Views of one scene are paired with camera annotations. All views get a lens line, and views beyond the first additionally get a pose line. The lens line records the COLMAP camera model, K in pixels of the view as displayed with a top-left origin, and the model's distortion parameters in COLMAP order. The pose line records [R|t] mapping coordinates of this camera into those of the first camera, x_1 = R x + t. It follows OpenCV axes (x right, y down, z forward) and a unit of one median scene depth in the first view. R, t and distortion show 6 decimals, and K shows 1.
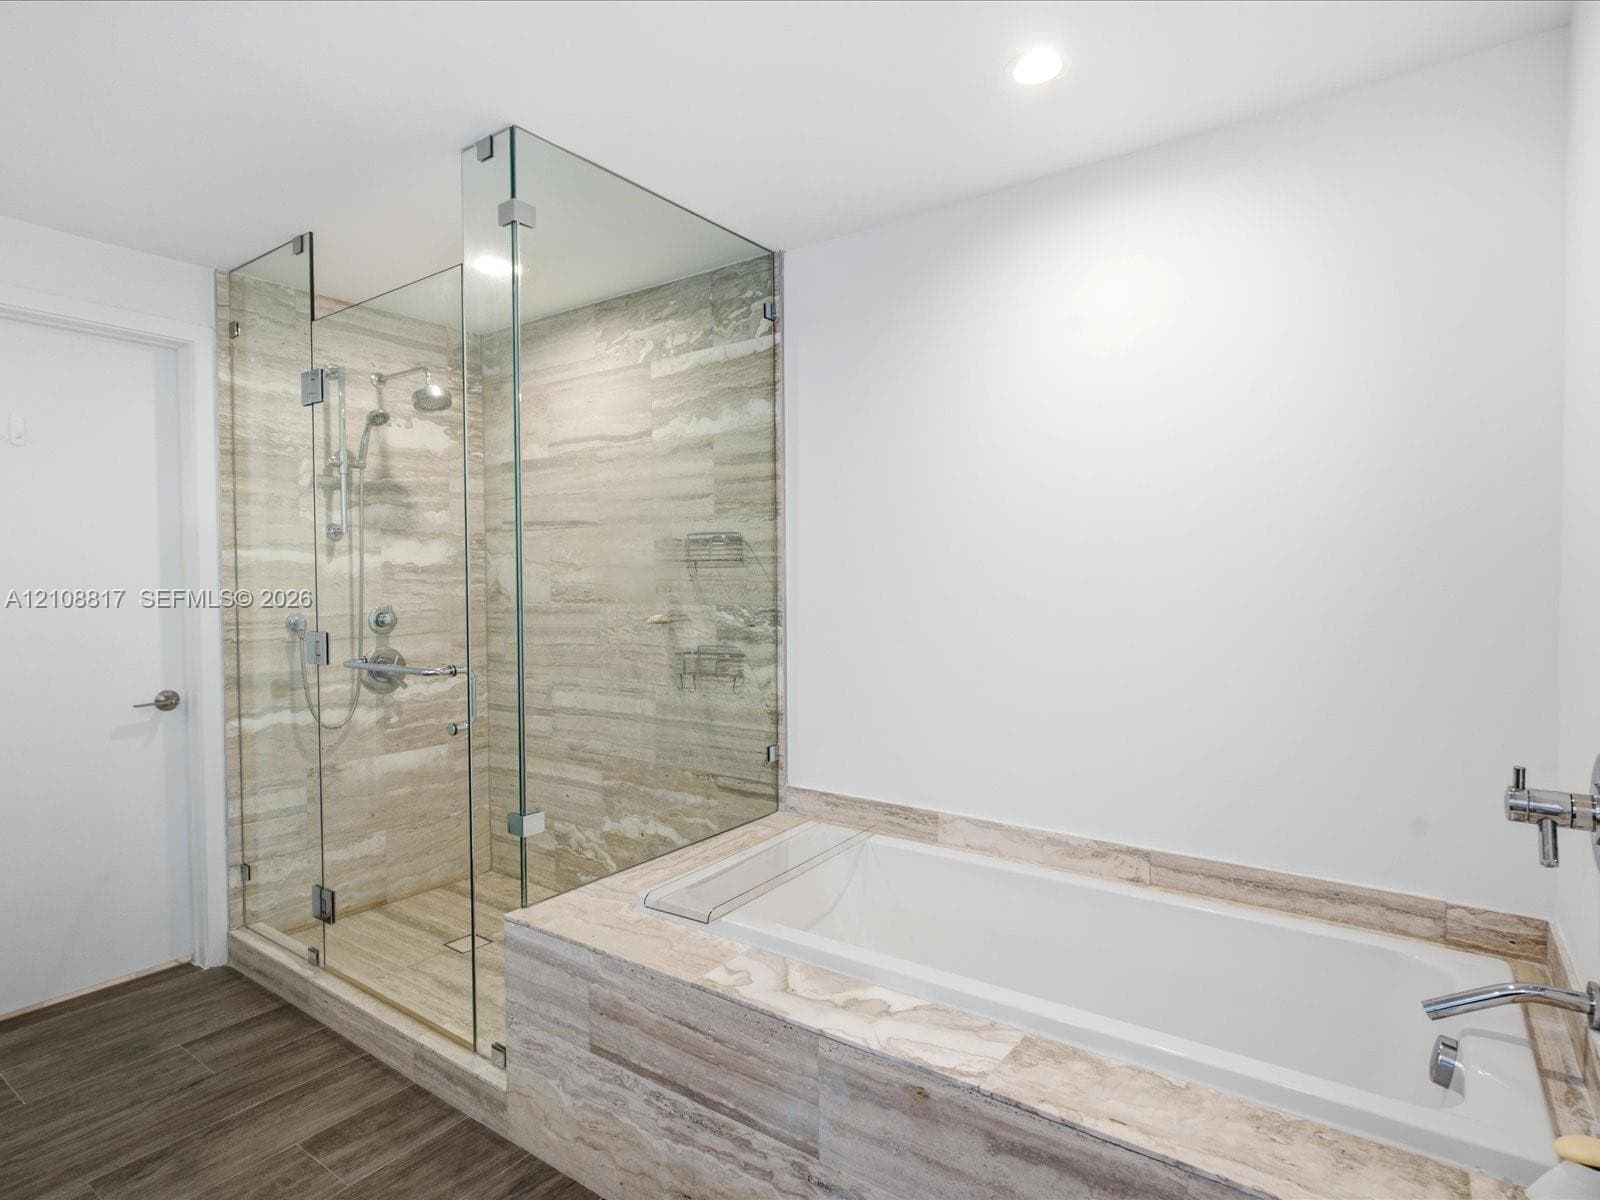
lens RADIAL K [[858.0, 0, 799.4], [0, 858.0, 599.9], [0, 0, 1]] dist [0.003902, -0.002037]
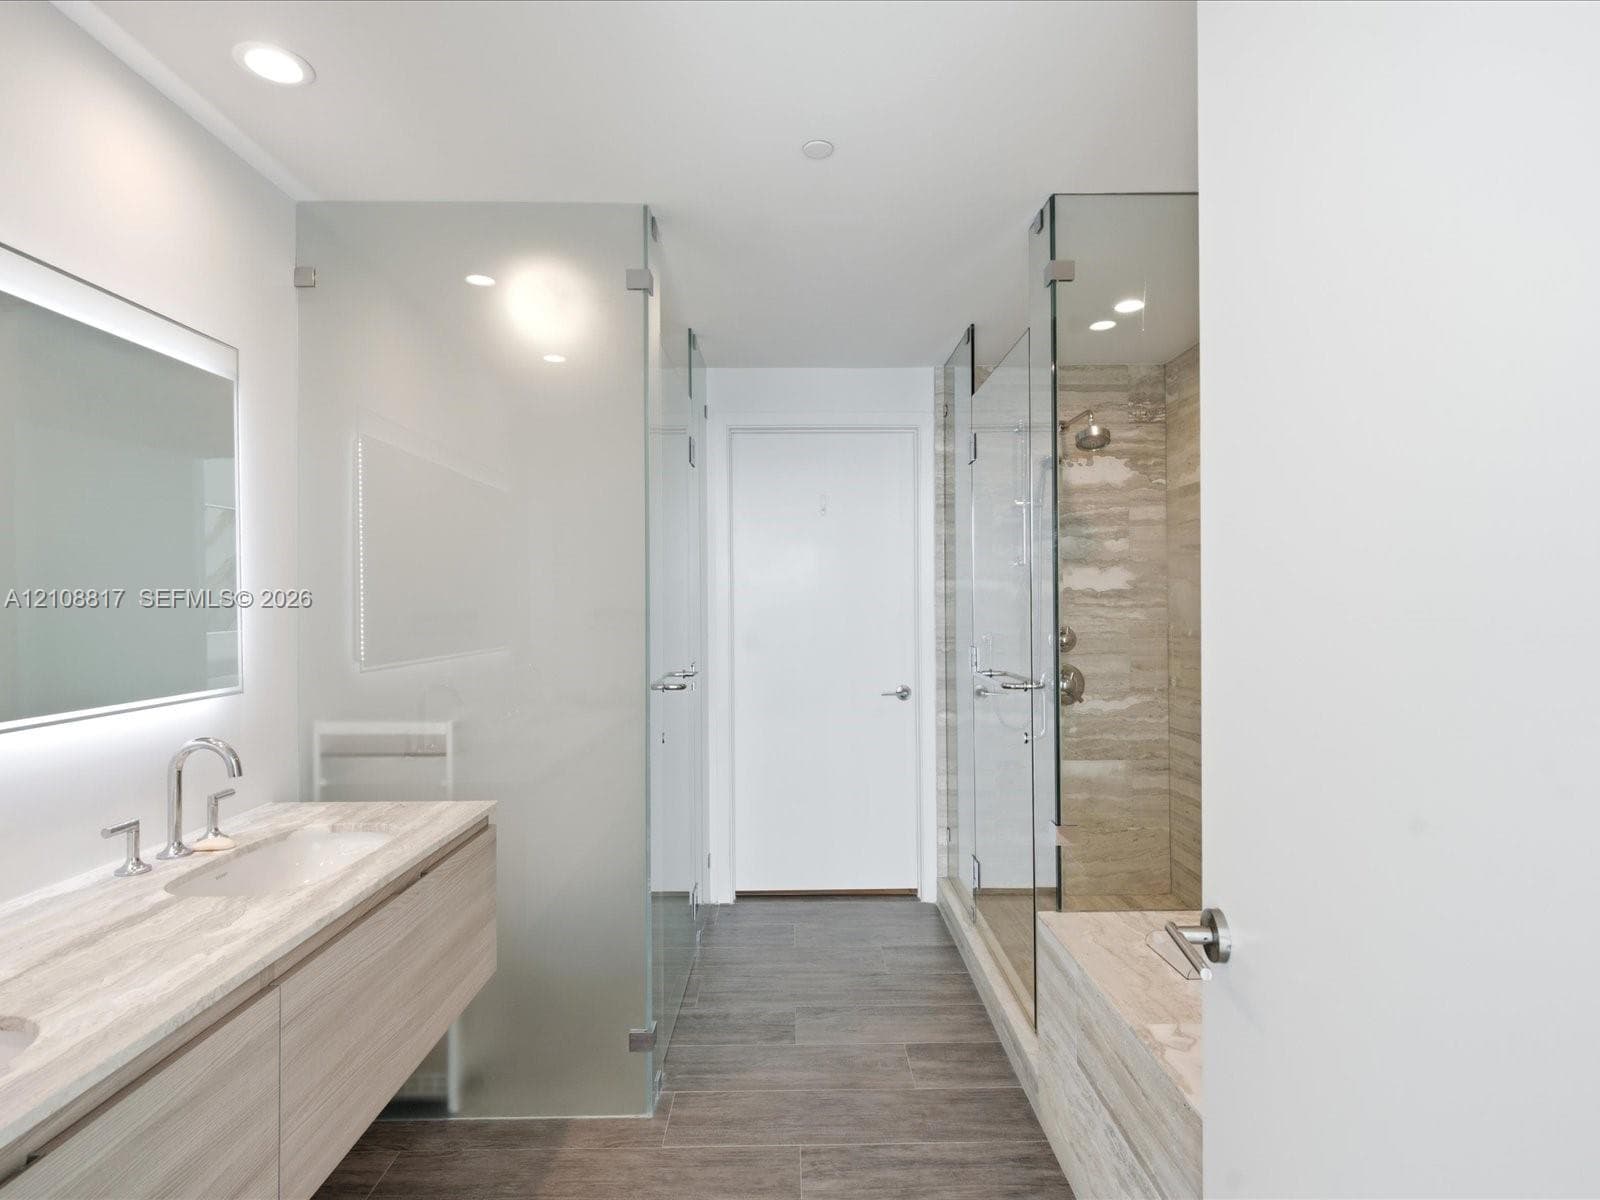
lens RADIAL K [[858.0, 0, 800.5], [0, 858.0, 597.3], [0, 0, 1]] dist [0.003902, -0.002037]
pose [[0.591644, -0.002544, -0.806195, 0.250969], [-0.019016, 0.999673, -0.017111, -0.007057], [0.805975, 0.025454, 0.591402, 0.067031]]
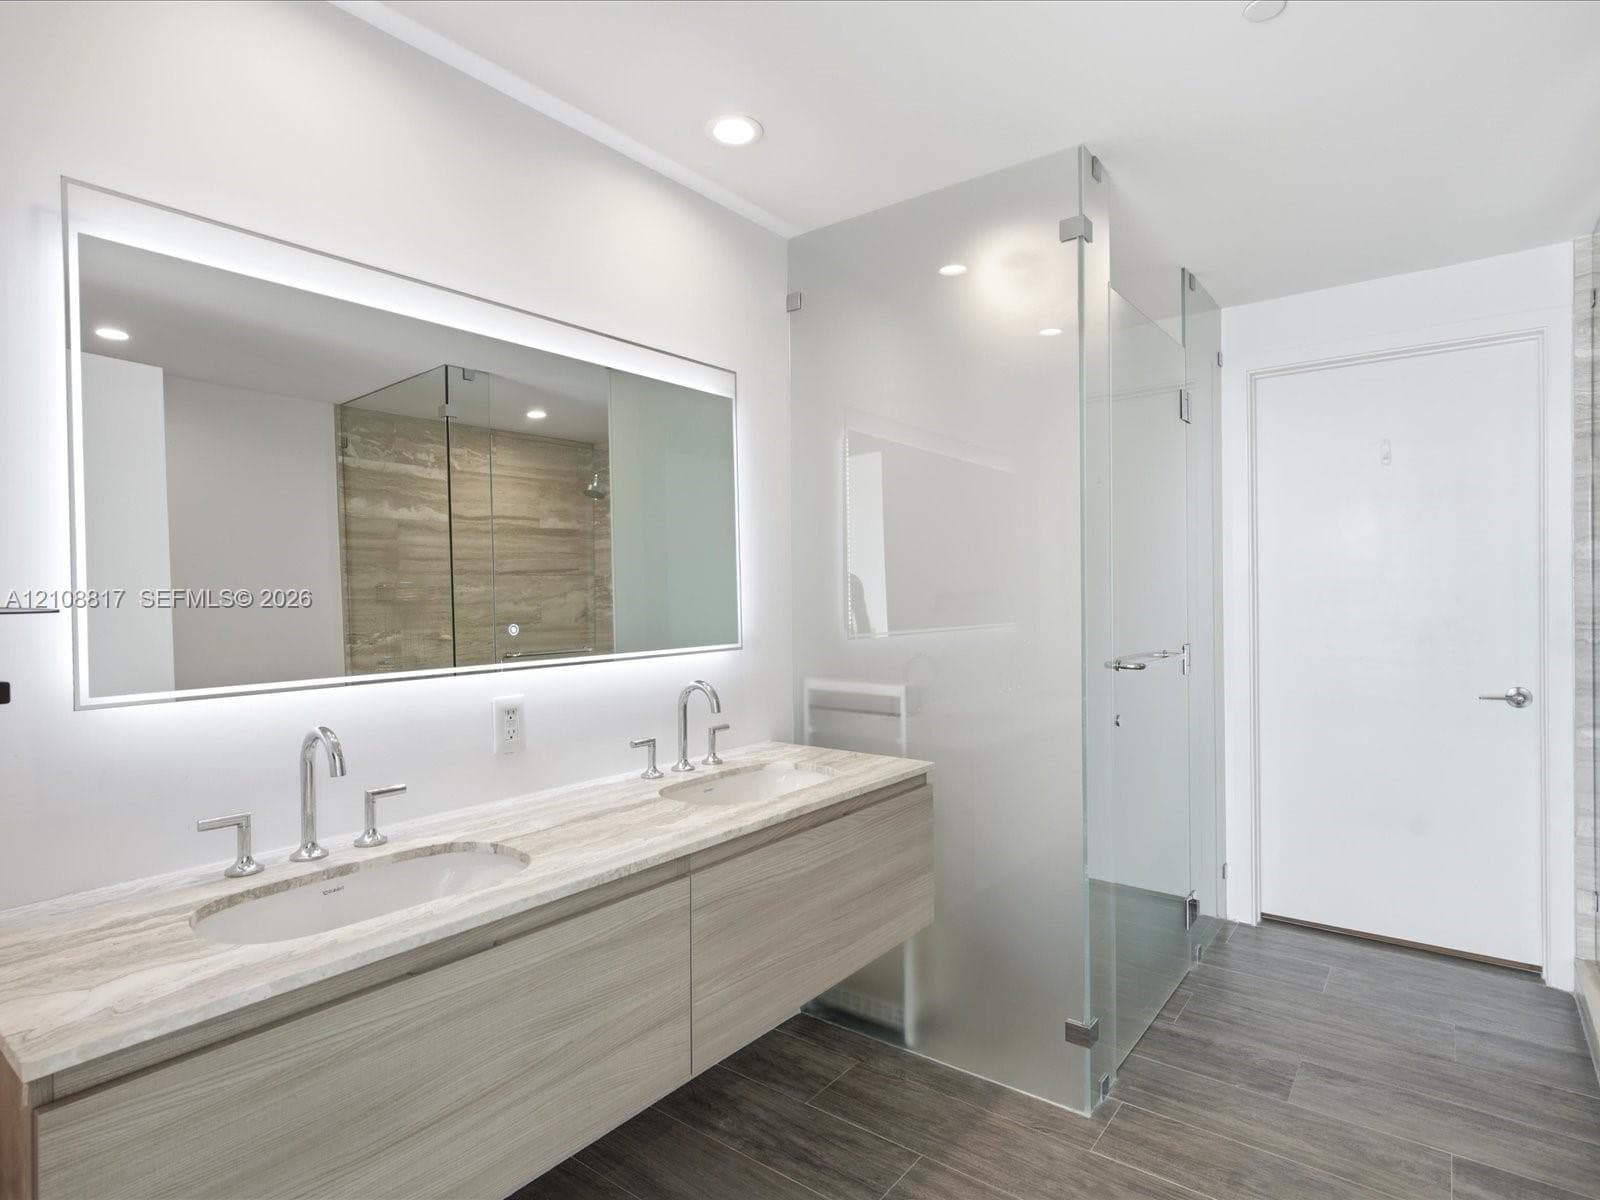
lens RADIAL K [[858.0, 0, 796.1], [0, 858.0, 598.6], [0, 0, 1]] dist [0.003902, -0.002037]
pose [[-0.036814, 0.012646, -0.999242, 0.279884], [-0.016106, 0.999783, 0.013246, 0.003561], [0.999192, 0.016581, -0.036603, 0.197531]]
